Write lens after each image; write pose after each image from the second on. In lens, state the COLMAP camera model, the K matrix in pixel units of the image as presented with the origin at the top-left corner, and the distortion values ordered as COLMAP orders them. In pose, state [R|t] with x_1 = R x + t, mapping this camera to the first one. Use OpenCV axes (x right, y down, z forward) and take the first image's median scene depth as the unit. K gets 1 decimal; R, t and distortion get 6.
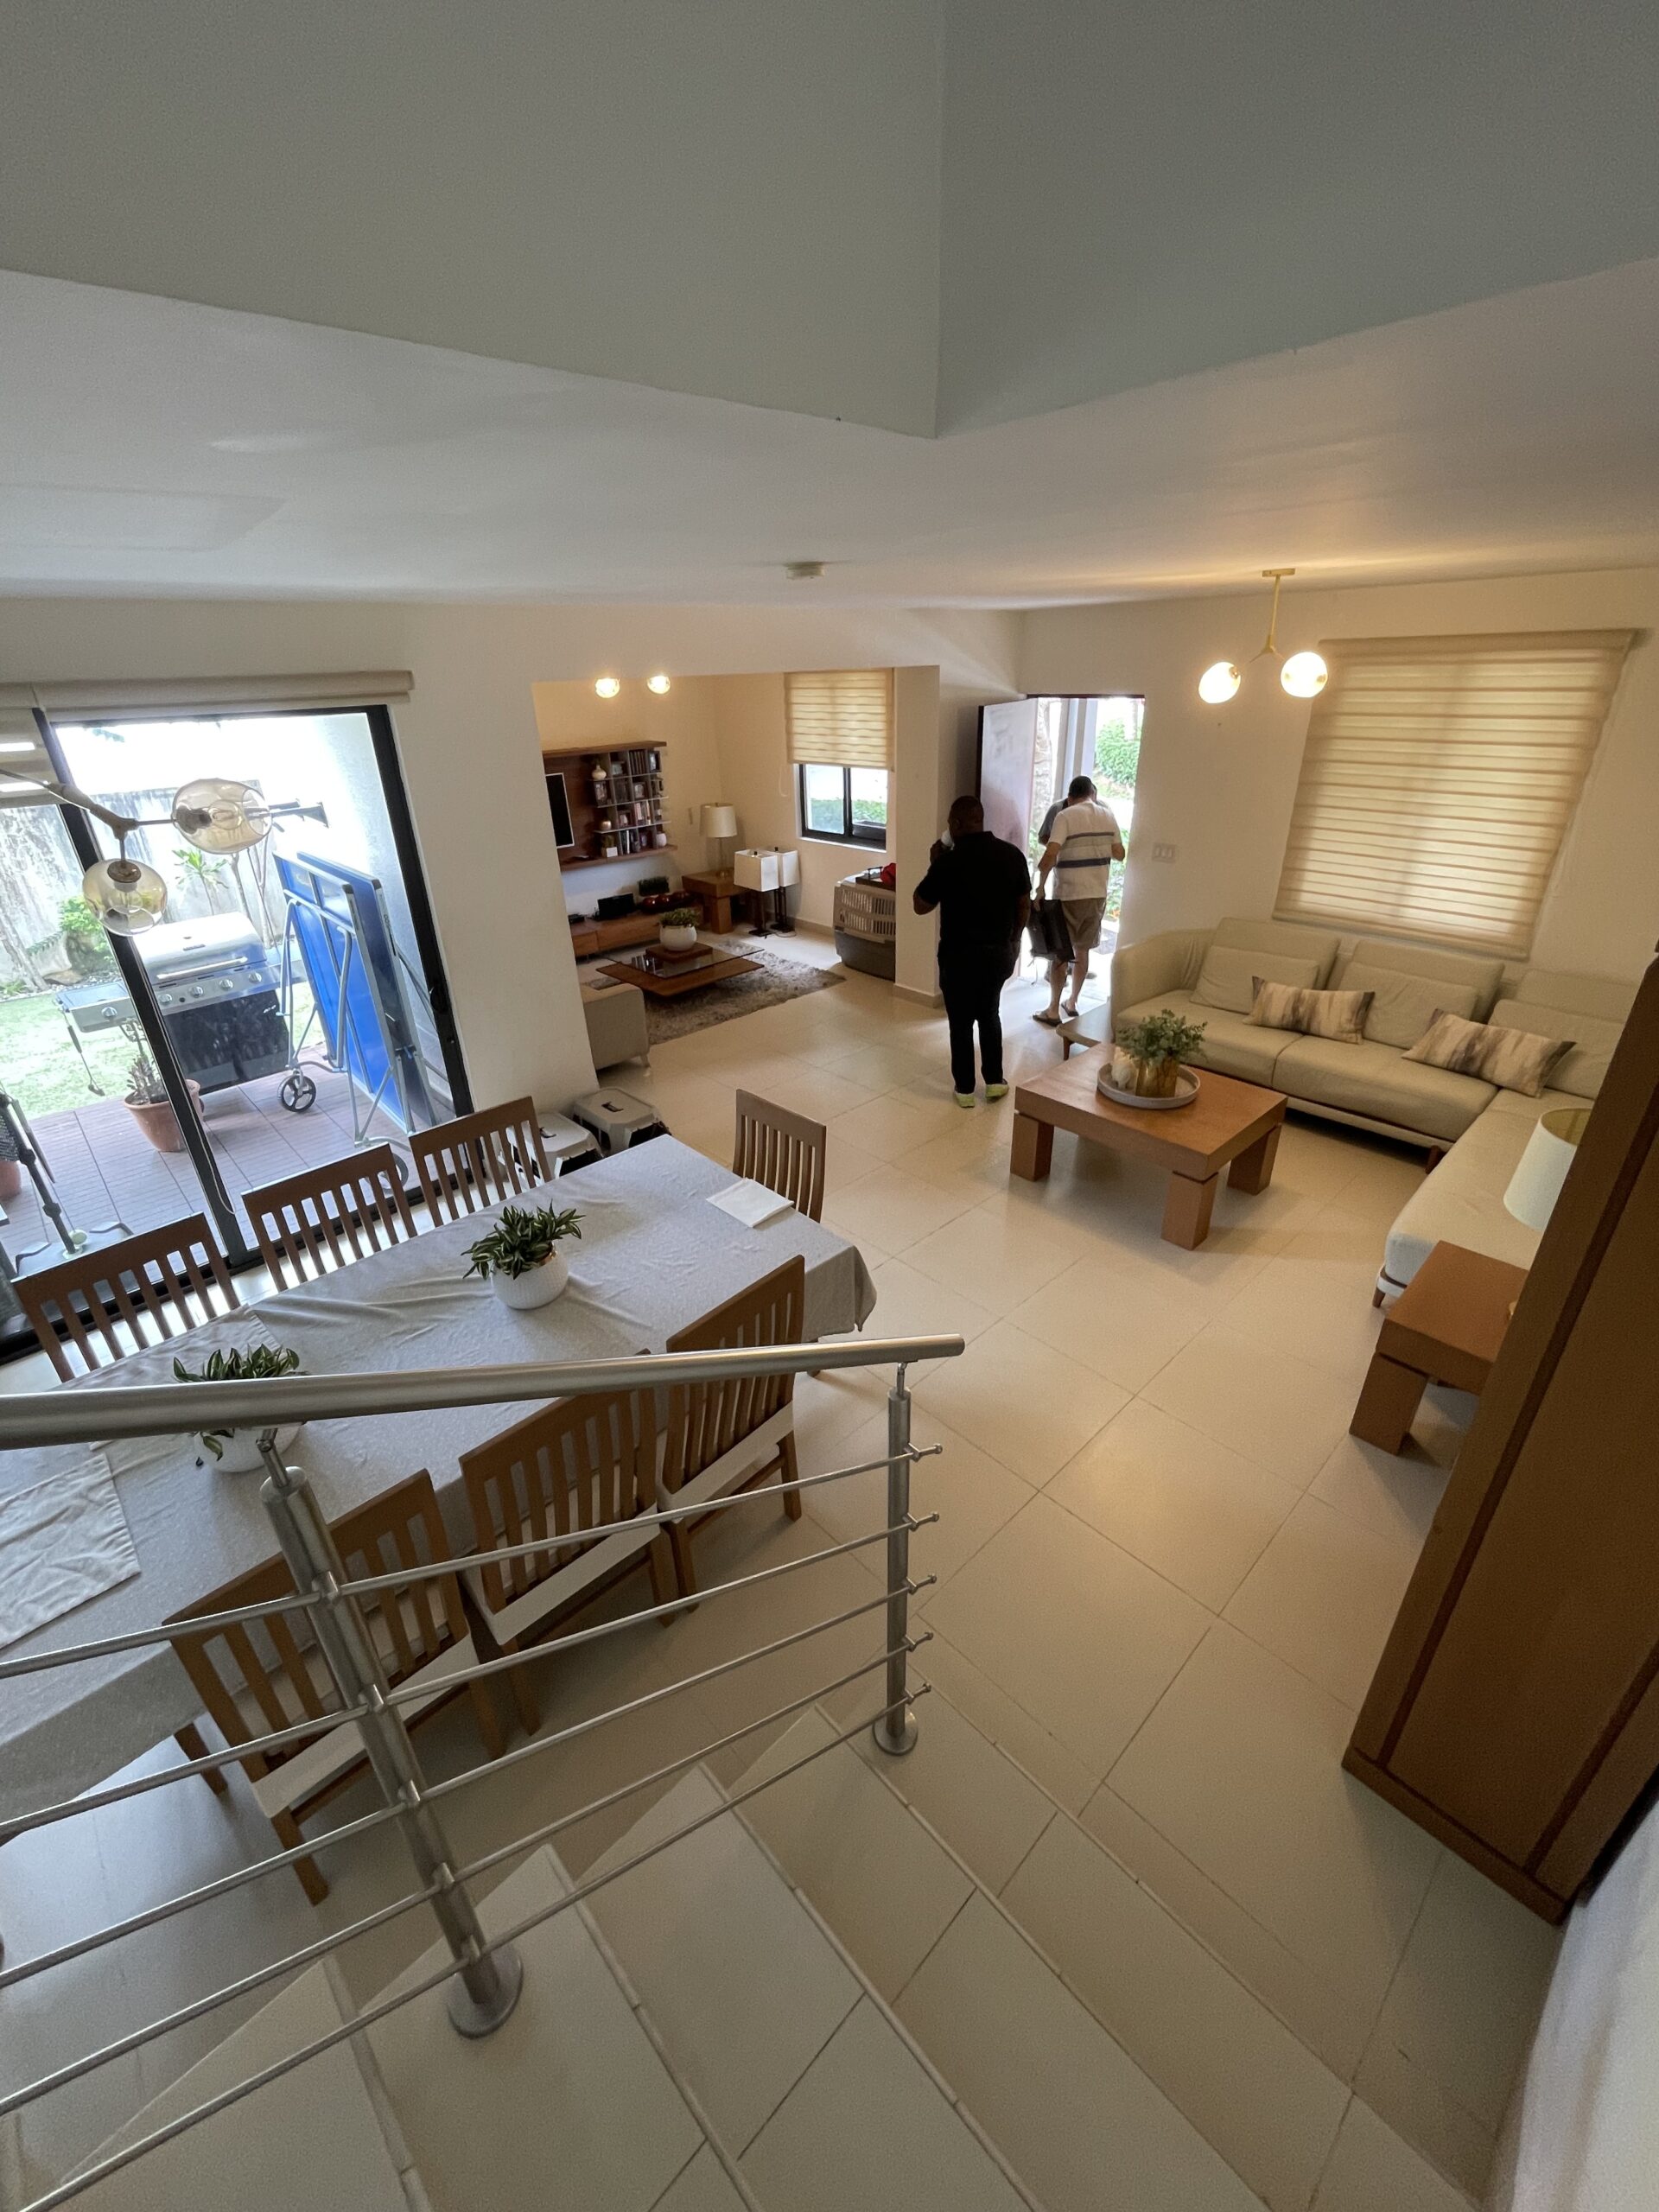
lens RADIAL K [[907.9, 0, 821.8], [0, 907.9, 1097.9], [0, 0, 1]] dist [-0.015813, 0.009564]
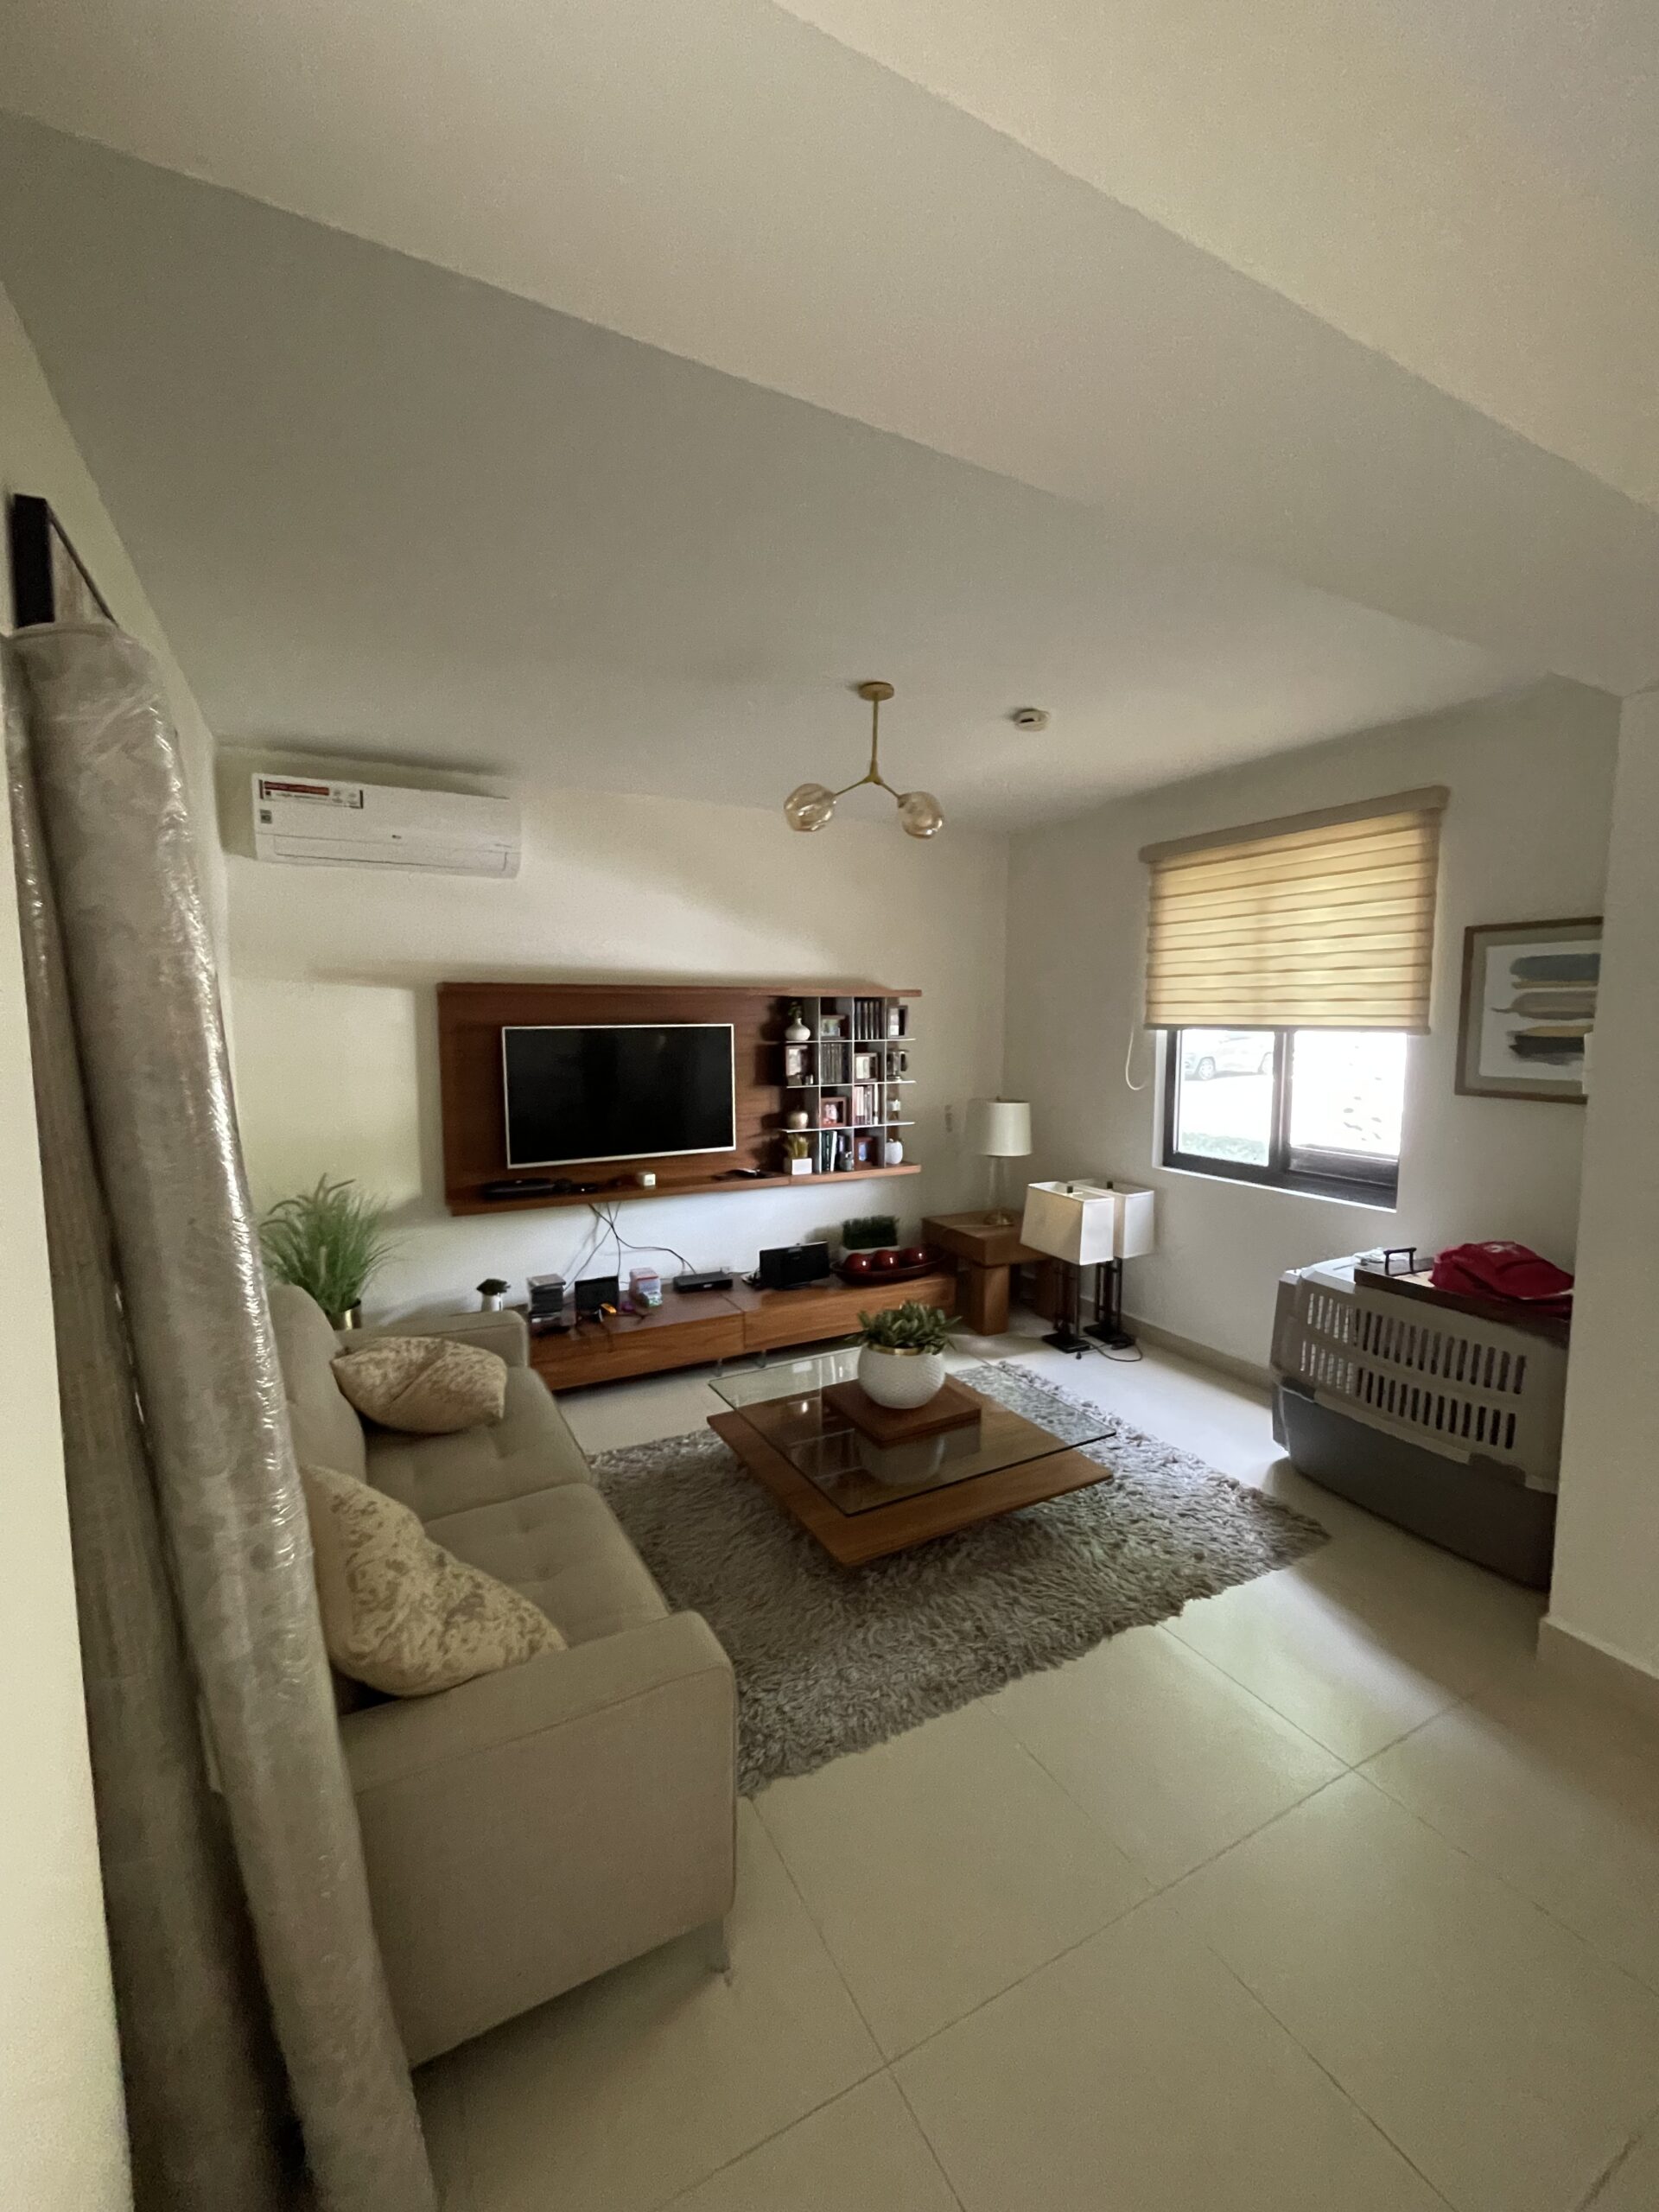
lens RADIAL K [[907.9, 0, 821.8], [0, 907.9, 1097.9], [0, 0, 1]] dist [-0.015813, 0.009564]
pose [[0.963358, 0.054219, -0.262681, -0.076825], [-0.142559, 0.933074, -0.330227, -0.128924], [0.227196, 0.355574, 0.906614, 0.484969]]
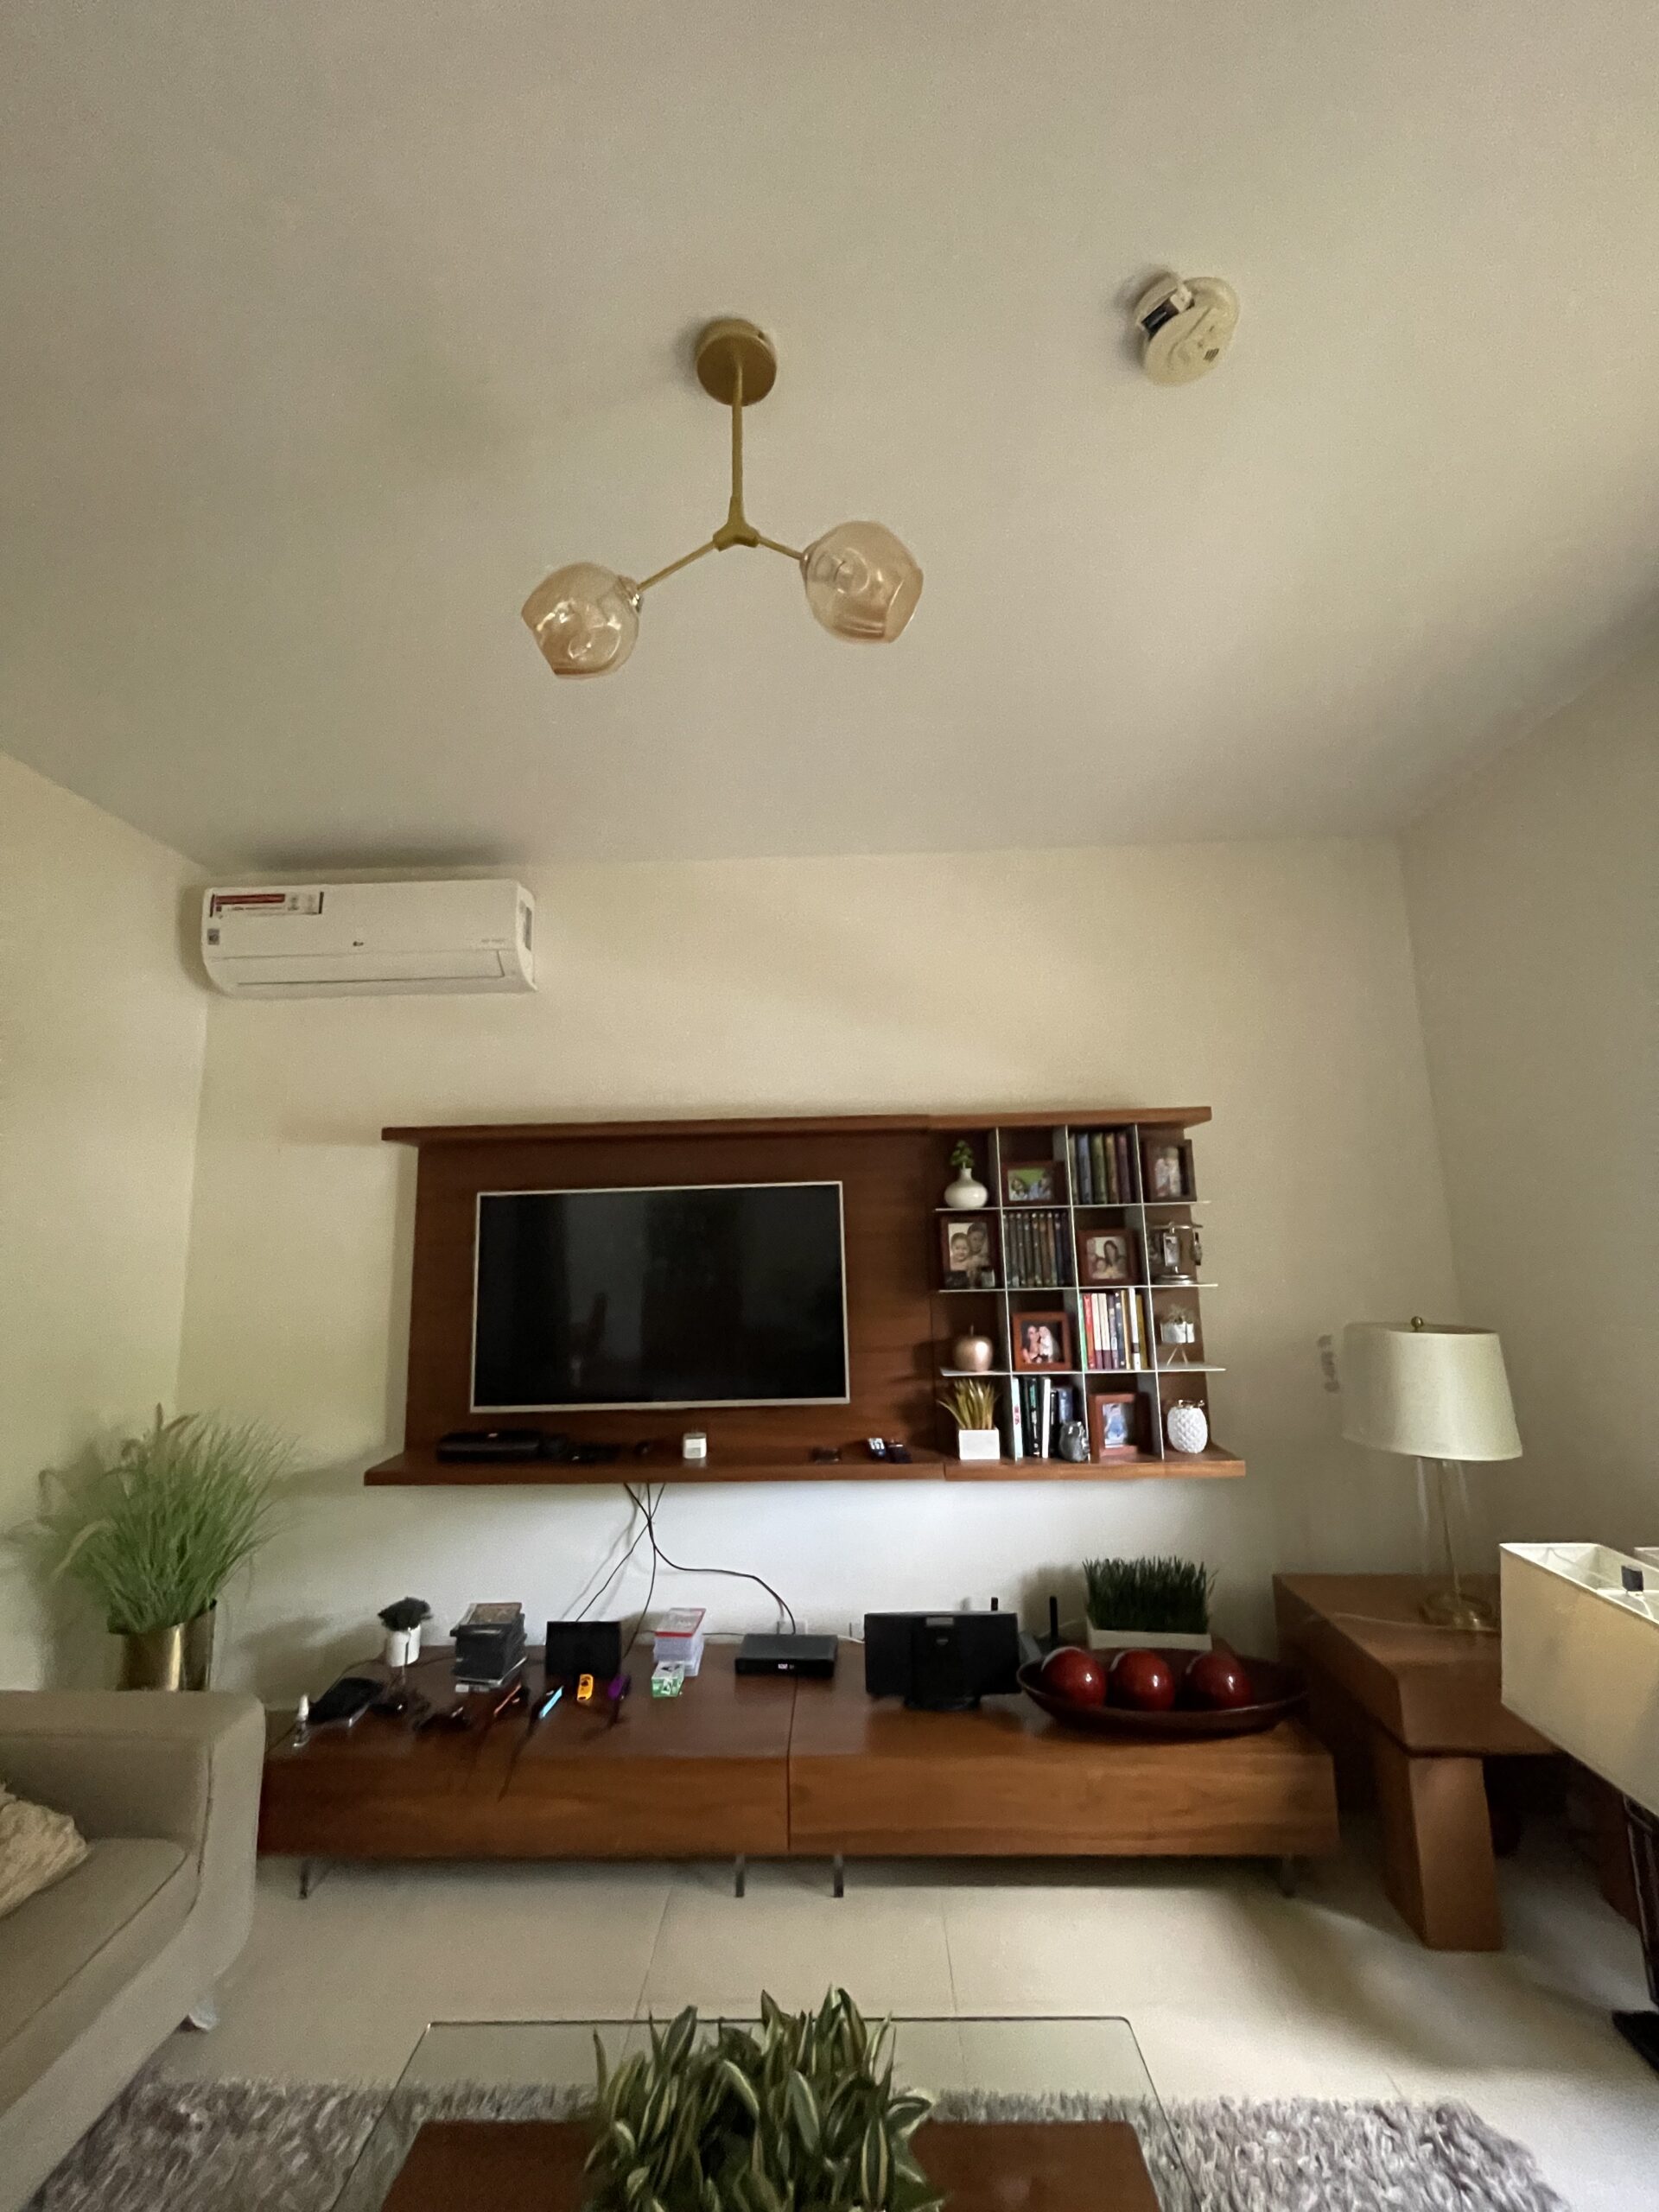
lens RADIAL K [[907.9, 0, 821.8], [0, 907.9, 1097.9], [0, 0, 1]] dist [-0.015813, 0.009564]
pose [[0.697664, -0.102002, -0.709126, -0.047836], [-0.313121, 0.846856, -0.429873, -0.223278], [0.644375, 0.521950, 0.558882, 0.741418]]
